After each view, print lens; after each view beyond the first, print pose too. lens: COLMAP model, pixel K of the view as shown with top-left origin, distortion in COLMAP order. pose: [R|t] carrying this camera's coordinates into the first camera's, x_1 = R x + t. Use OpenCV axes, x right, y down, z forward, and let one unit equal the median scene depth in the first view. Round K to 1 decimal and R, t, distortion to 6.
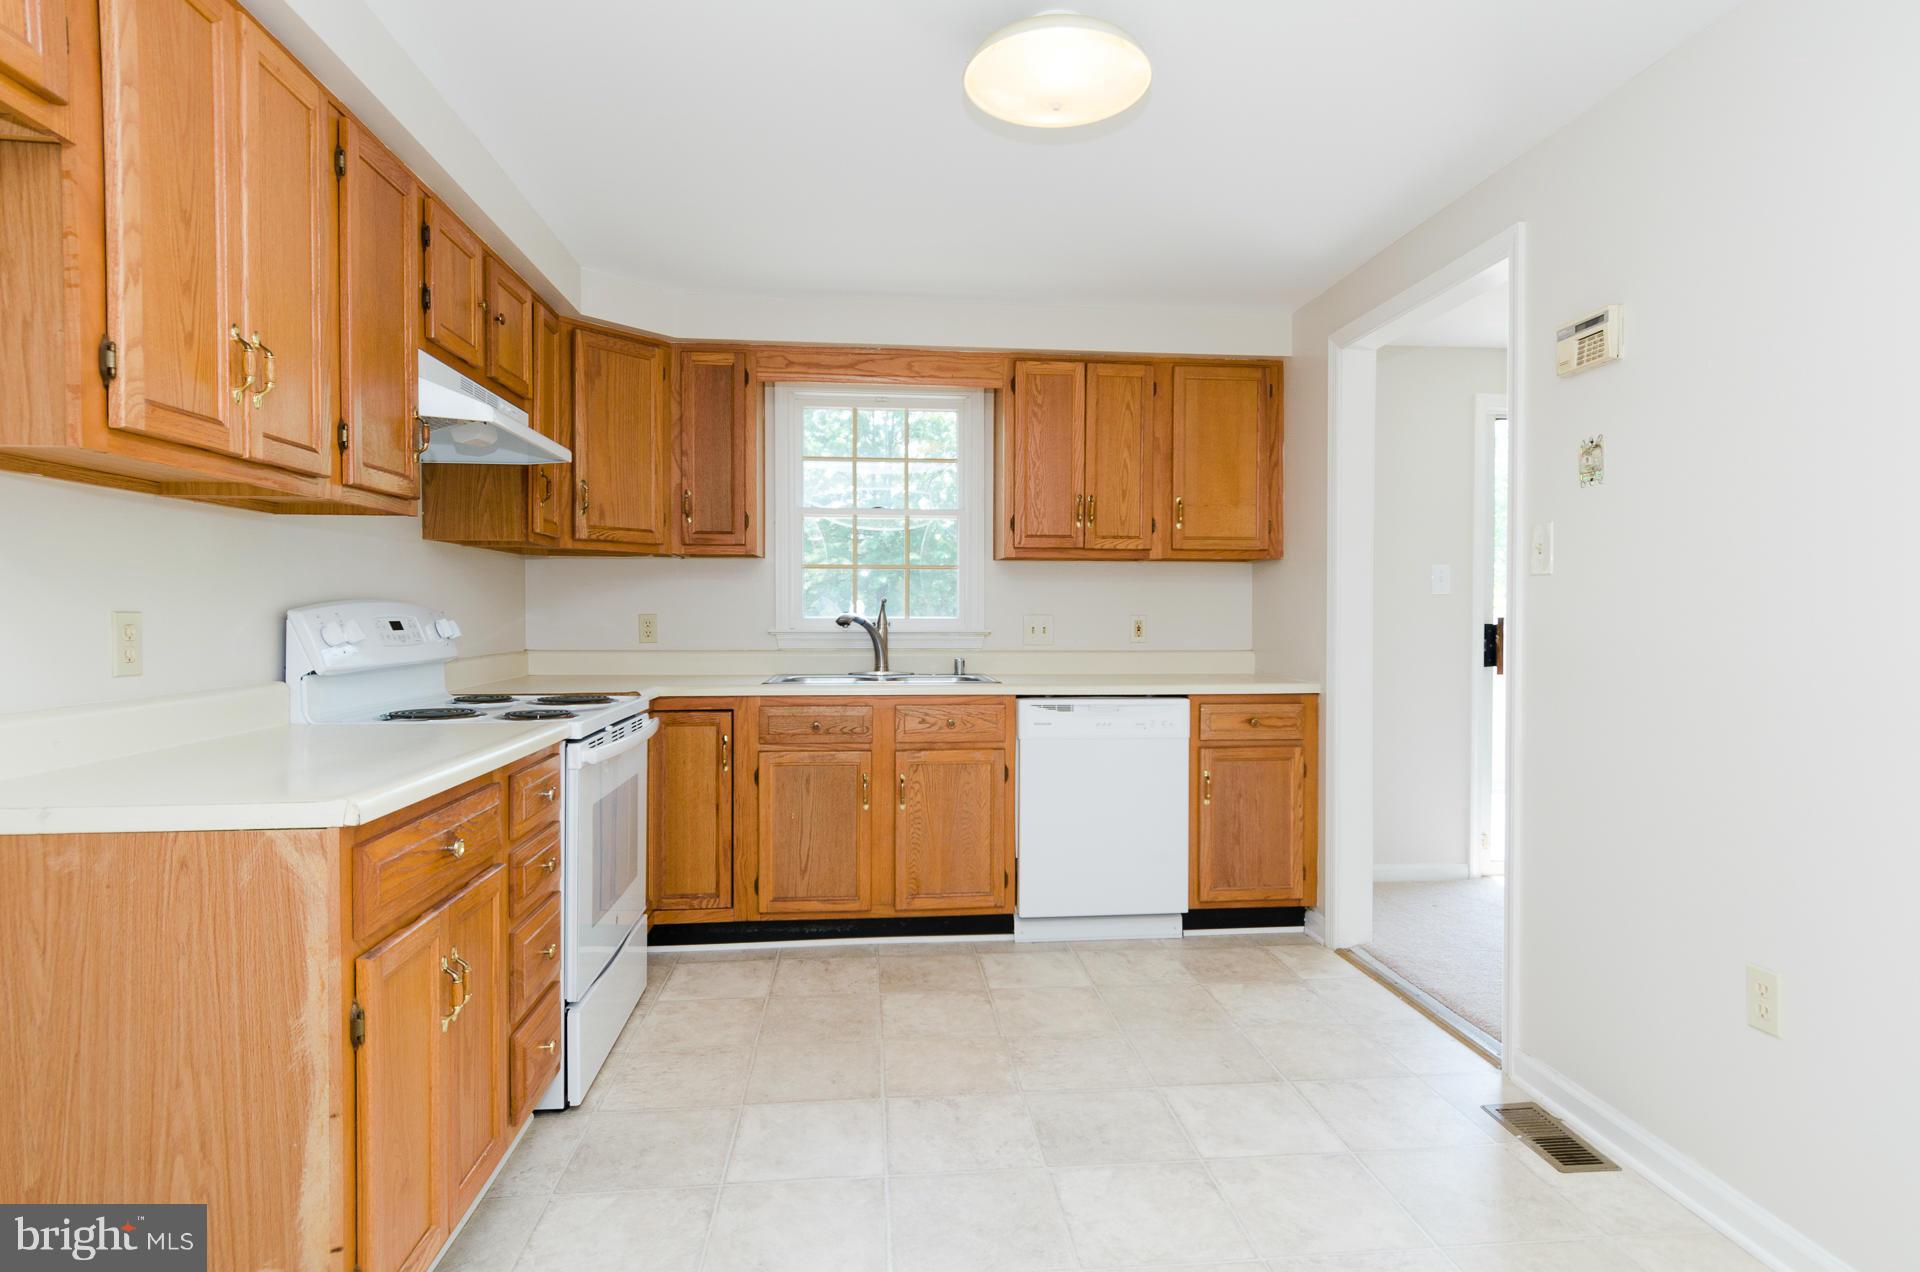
lens RADIAL K [[1006.8, 0, 966.9], [0, 1006.8, 609.0], [0, 0, 1]] dist [0.016809, -0.001065]
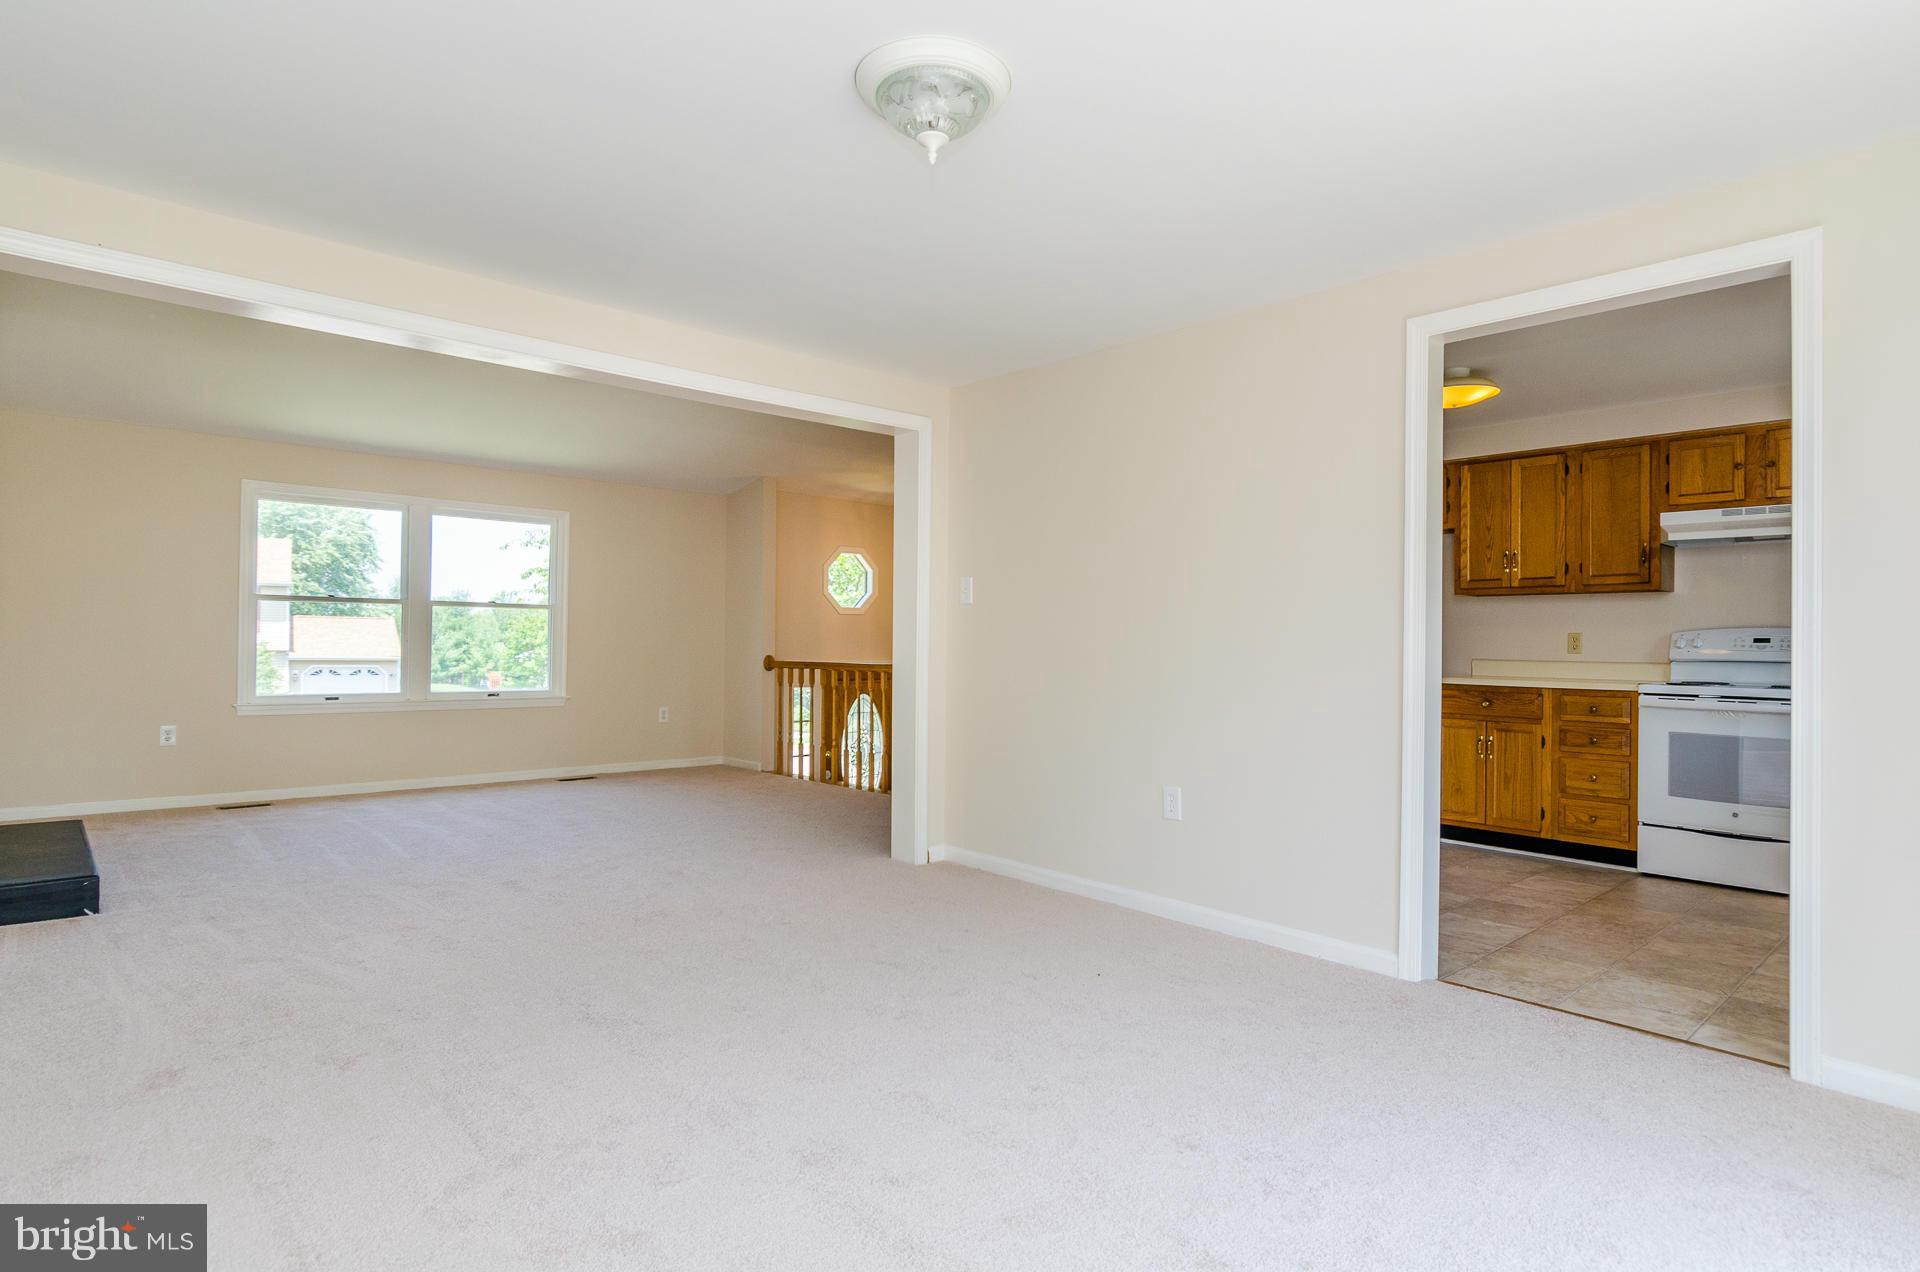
lens RADIAL K [[1022.3, 0, 964.5], [0, 1022.3, 641.1], [0, 0, 1]] dist [0.002555, -0.001890]
pose [[-0.796975, 0.001647, -0.604011, 1.325603], [-0.002318, 0.999981, 0.005785, 0.007870], [0.604008, 0.006011, -0.796955, 1.226432]]
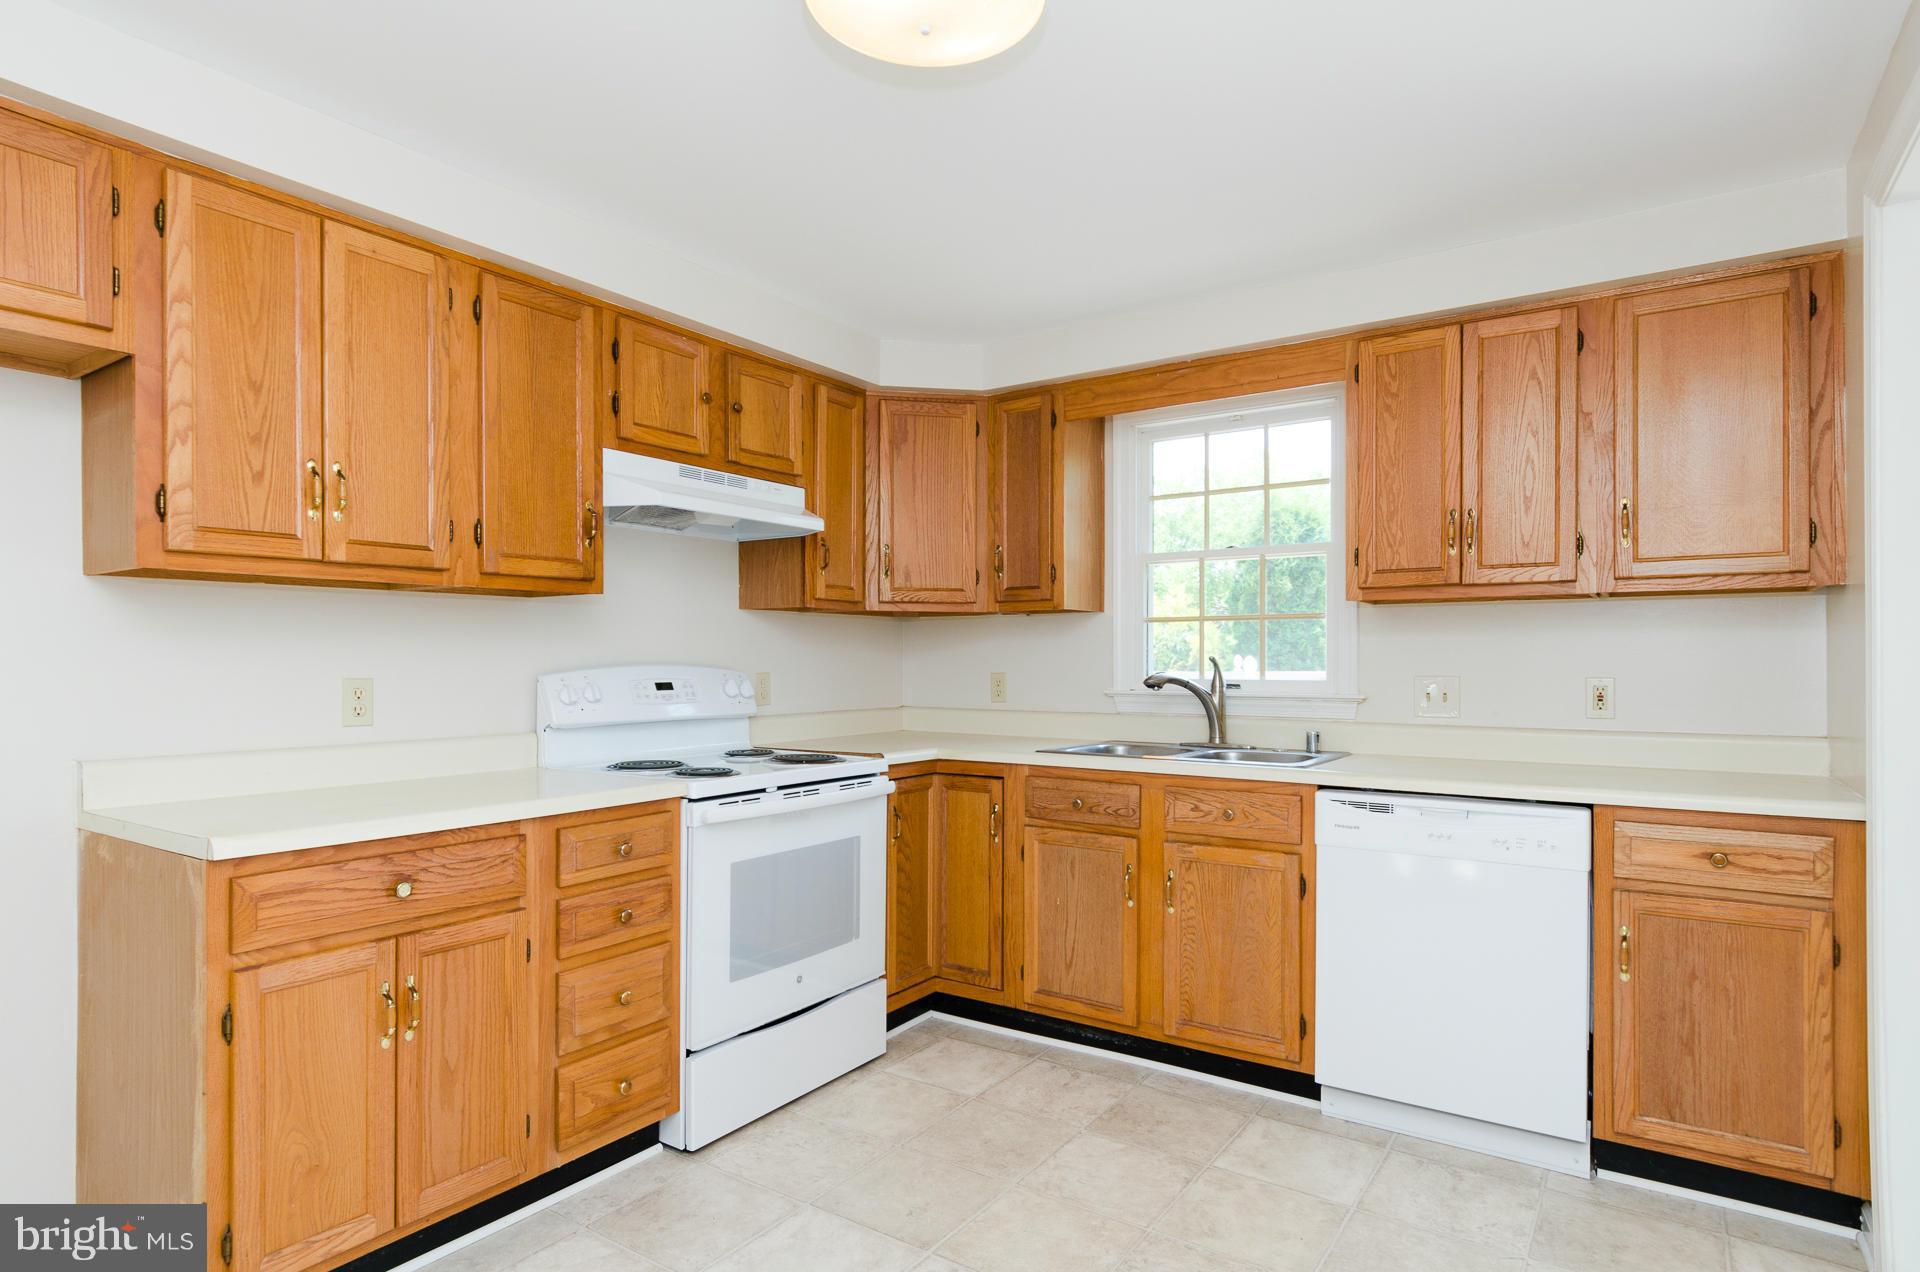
lens RADIAL K [[1022.3, 0, 964.5], [0, 1022.3, 641.1], [0, 0, 1]] dist [0.002555, -0.001890]
pose [[0.766976, -0.014841, -0.641505, 0.343392], [0.004322, 0.999829, -0.017965, -0.009518], [0.641662, 0.011006, 0.766909, 0.244817]]
